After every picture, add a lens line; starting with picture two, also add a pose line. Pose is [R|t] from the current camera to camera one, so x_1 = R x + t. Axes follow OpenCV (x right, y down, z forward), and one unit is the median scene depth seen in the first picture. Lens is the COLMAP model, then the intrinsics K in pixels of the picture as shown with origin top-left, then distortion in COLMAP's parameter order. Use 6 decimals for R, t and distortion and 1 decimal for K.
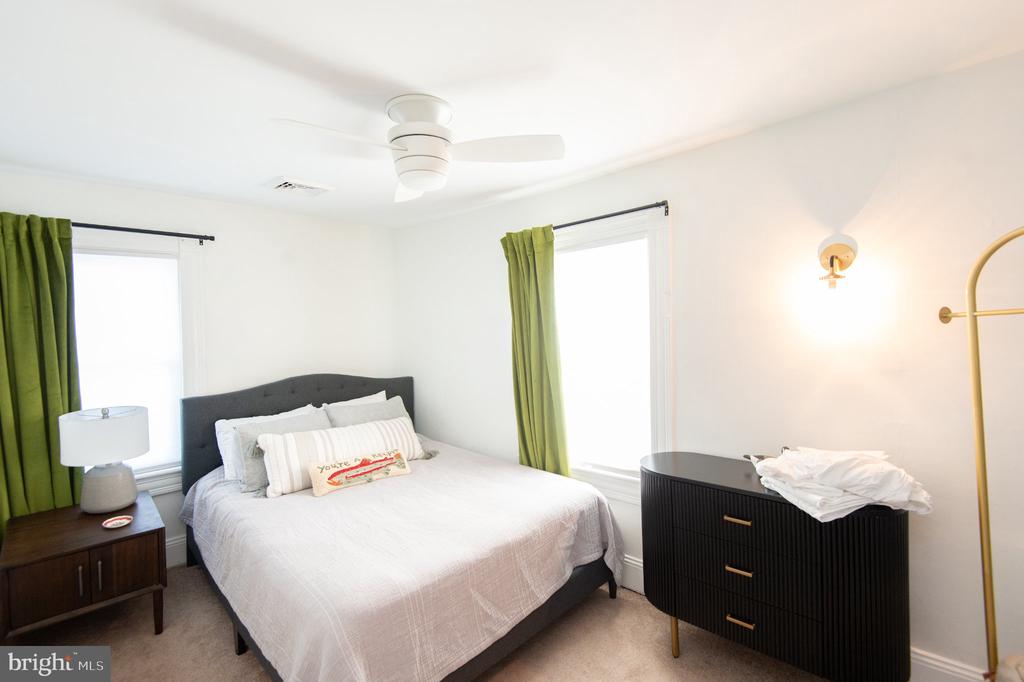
lens RADIAL K [[464.9, 0, 510.7], [0, 464.9, 345.5], [0, 0, 1]] dist [0.015061, -0.011491]
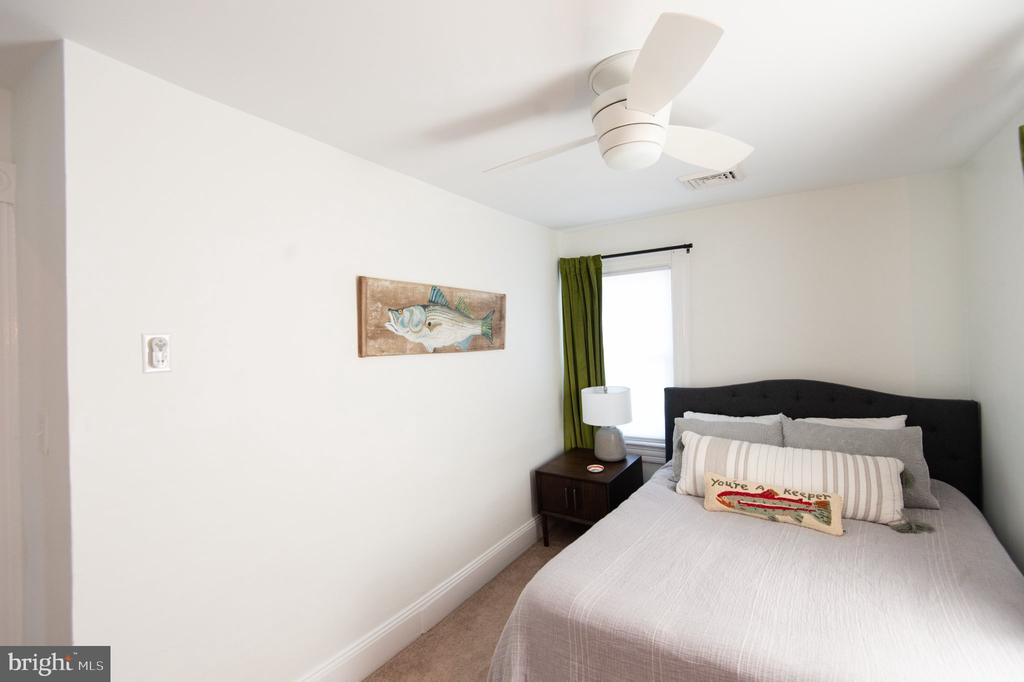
lens RADIAL K [[464.9, 0, 510.7], [0, 464.9, 337.8], [0, 0, 1]] dist [0.015061, -0.011491]
pose [[0.195150, 0.023266, -0.980497, 0.406034], [-0.011358, 0.999705, 0.021461, -0.035000], [0.980708, 0.006949, 0.195357, 0.415513]]
